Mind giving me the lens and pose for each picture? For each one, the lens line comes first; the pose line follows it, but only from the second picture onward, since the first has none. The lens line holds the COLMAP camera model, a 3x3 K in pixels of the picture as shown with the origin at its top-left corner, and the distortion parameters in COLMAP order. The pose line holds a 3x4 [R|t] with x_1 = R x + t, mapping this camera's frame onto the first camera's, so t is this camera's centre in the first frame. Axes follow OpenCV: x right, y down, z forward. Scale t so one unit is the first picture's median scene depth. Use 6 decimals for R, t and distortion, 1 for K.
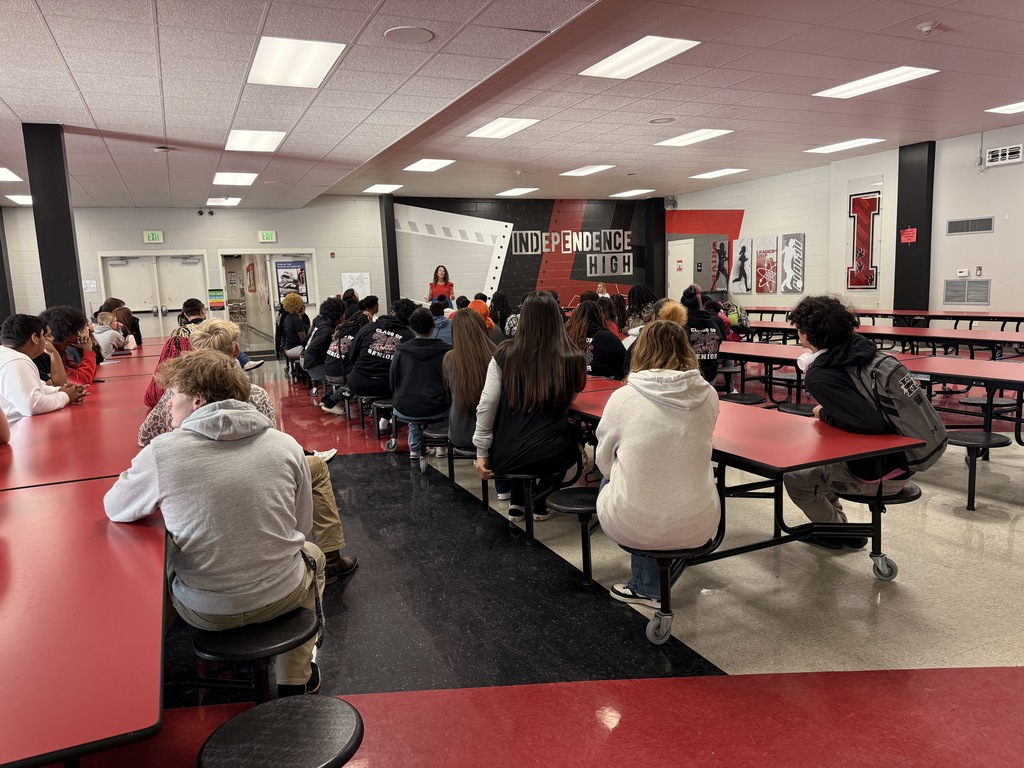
lens RADIAL K [[727.6, 0, 517.2], [0, 727.6, 381.2], [0, 0, 1]] dist [0.068429, -0.116122]
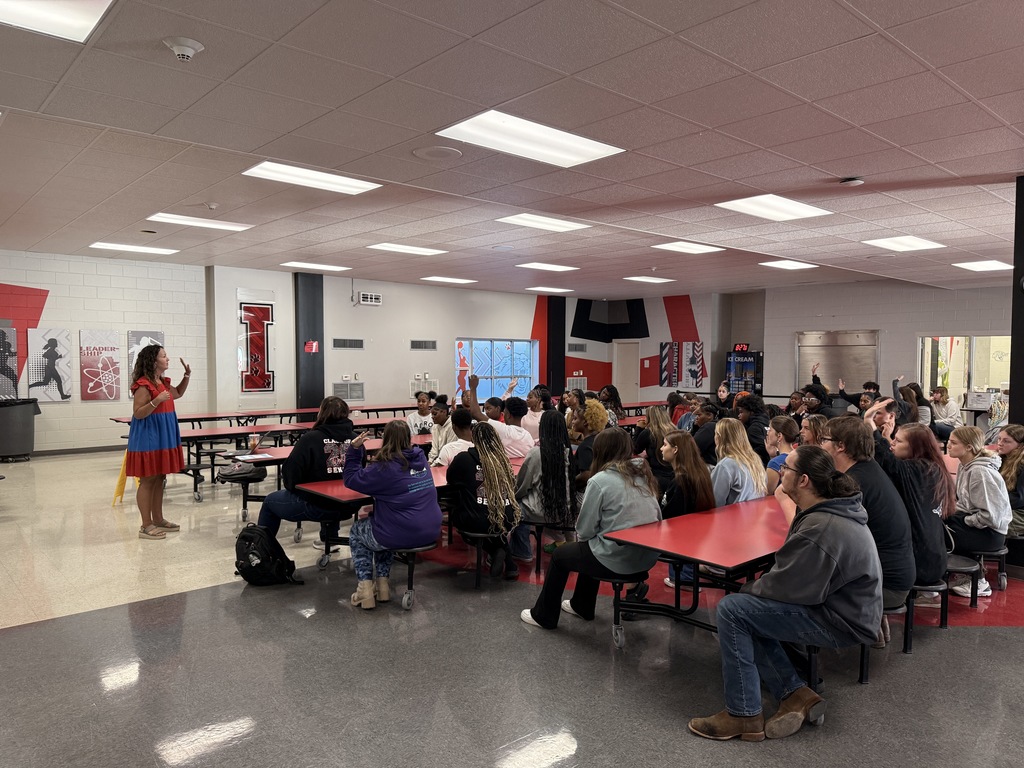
lens RADIAL K [[727.6, 0, 511.6], [0, 727.6, 384.5], [0, 0, 1]] dist [0.068429, -0.116122]
pose [[-0.302245, 0.008079, 0.953196, -0.534934], [0.140488, 0.989422, 0.036160, -0.099920], [-0.942821, 0.144841, -0.300183, 0.789908]]
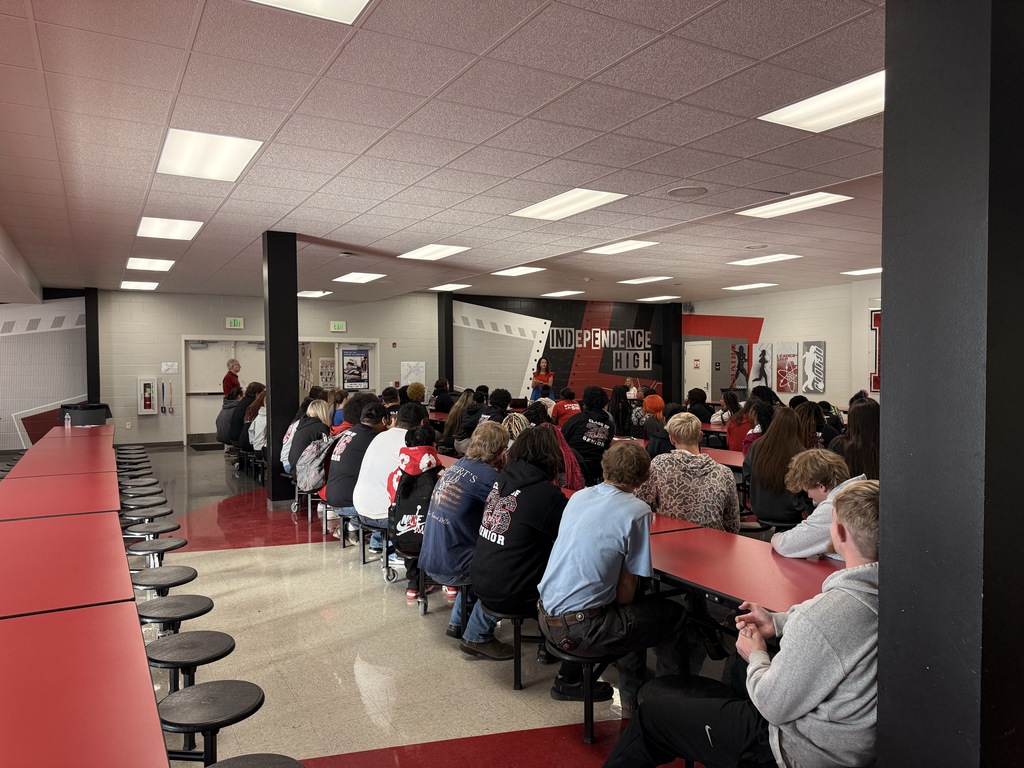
lens RADIAL K [[727.6, 0, 516.5], [0, 727.6, 373.4], [0, 0, 1]] dist [0.068429, -0.116122]
pose [[0.995452, 0.031532, 0.089892, -0.163195], [-0.019656, 0.991311, -0.130059, 0.003598], [-0.093212, 0.127701, 0.987423, -0.059075]]
